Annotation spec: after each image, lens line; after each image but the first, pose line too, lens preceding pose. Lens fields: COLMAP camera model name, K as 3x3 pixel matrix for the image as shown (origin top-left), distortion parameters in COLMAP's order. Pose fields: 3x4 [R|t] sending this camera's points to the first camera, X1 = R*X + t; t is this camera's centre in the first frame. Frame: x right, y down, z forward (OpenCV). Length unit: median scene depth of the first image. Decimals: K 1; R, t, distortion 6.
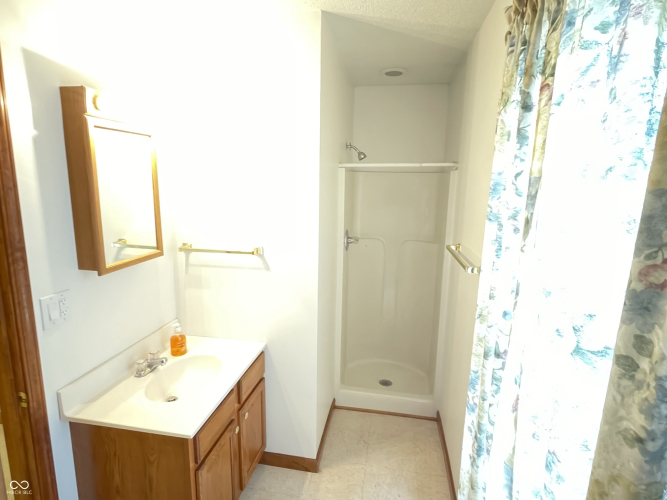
lens RADIAL K [[364.7, 0, 332.8], [0, 364.7, 250.0], [0, 0, 1]] dist [-0.000445, -0.000067]
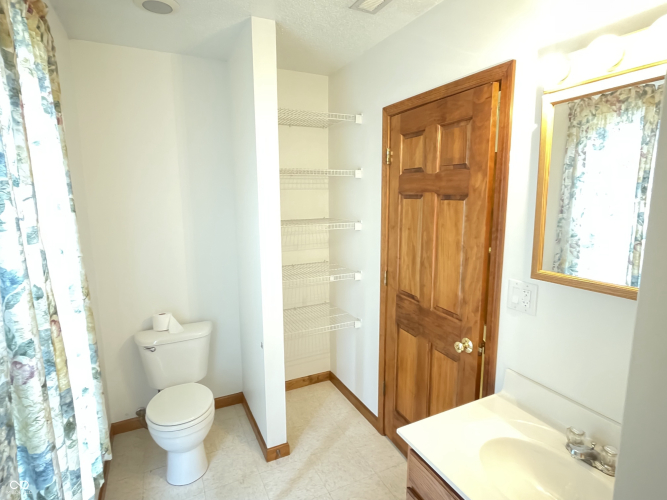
lens RADIAL K [[364.7, 0, 333.7], [0, 364.7, 251.3], [0, 0, 1]] dist [-0.000445, -0.000067]
pose [[0.810117, -0.126387, 0.572482, 0.678097], [0.138754, 0.990077, 0.022229, -0.577703], [-0.569611, 0.061426, 0.819616, -0.493027]]
